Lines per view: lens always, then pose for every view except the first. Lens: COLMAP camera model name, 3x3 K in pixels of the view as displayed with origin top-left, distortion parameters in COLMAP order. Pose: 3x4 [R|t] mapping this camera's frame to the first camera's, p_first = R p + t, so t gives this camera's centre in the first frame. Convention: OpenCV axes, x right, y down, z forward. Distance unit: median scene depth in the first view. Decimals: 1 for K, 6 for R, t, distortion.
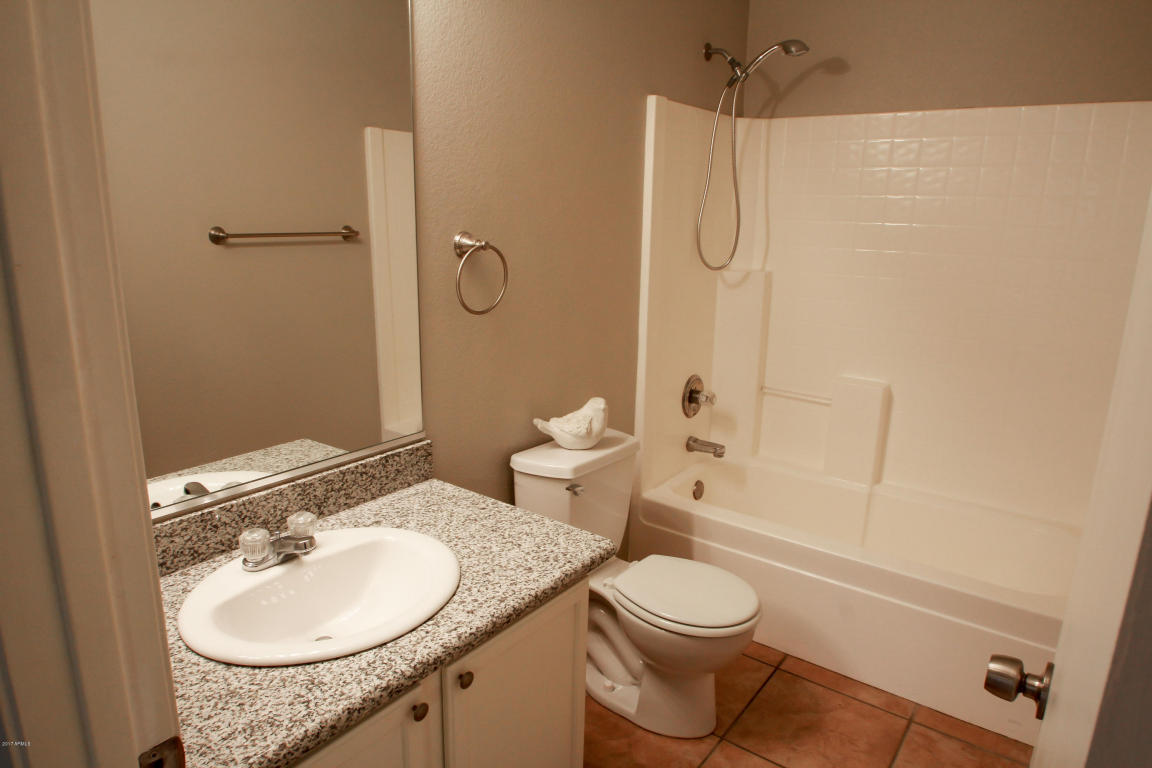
lens RADIAL K [[712.5, 0, 564.8], [0, 712.5, 389.0], [0, 0, 1]] dist [-0.028893, 0.000826]
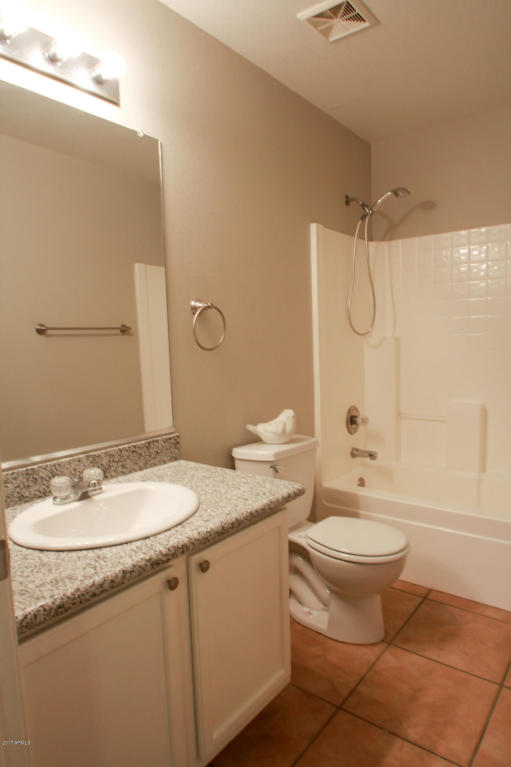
lens RADIAL K [[474.3, 0, 257.3], [0, 474.3, 387.4], [0, 0, 1]] dist [-0.028893, 0.000826]
pose [[0.998798, -0.044965, -0.019503, 0.002021], [0.041697, 0.988692, -0.144045, 0.116699], [0.025759, 0.143058, 0.989379, -0.000709]]
